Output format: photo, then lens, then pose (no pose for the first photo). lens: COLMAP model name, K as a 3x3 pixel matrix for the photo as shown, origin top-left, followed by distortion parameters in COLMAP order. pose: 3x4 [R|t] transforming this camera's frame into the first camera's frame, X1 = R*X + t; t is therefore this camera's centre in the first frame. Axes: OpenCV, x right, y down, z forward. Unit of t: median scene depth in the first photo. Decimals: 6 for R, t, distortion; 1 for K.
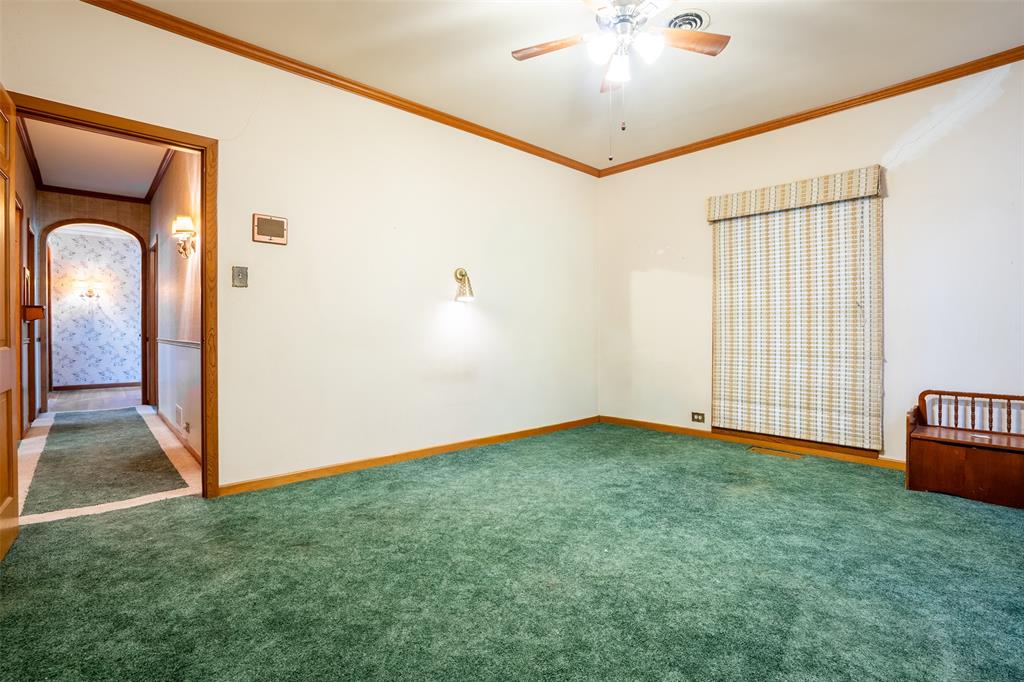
lens RADIAL K [[485.7, 0, 516.2], [0, 485.7, 336.7], [0, 0, 1]] dist [-0.042696, 0.018336]
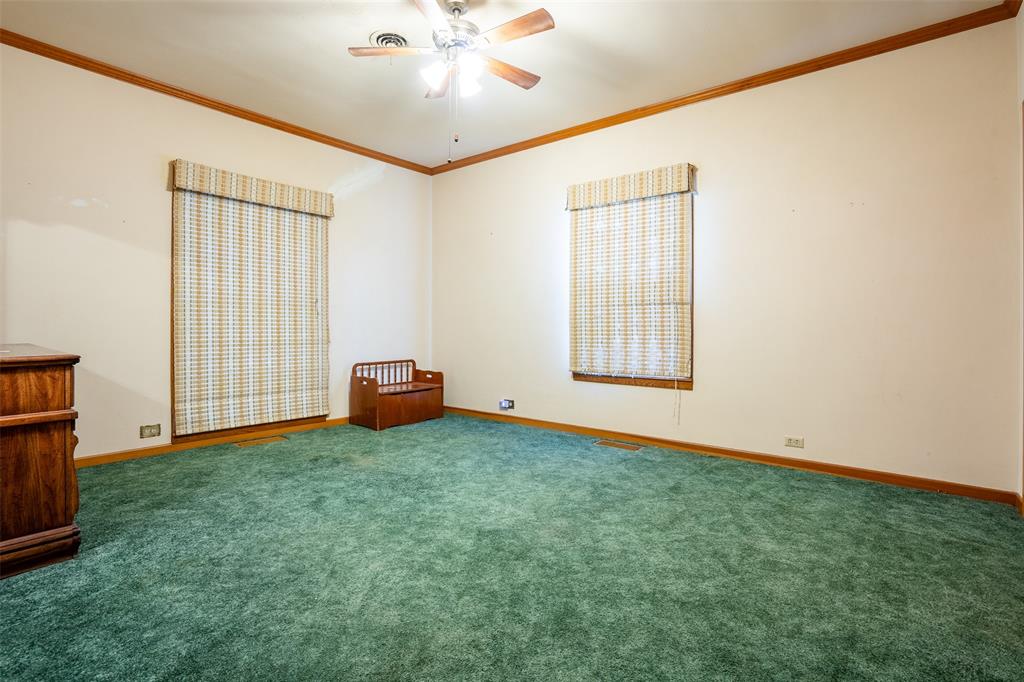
lens RADIAL K [[485.7, 0, 502.8], [0, 485.7, 324.2], [0, 0, 1]] dist [-0.042696, 0.018336]
pose [[-0.124457, 0.000055, 0.992225, -0.626322], [0.004054, 0.999992, 0.000454, -0.005303], [-0.992217, 0.004079, -0.124456, 0.720205]]
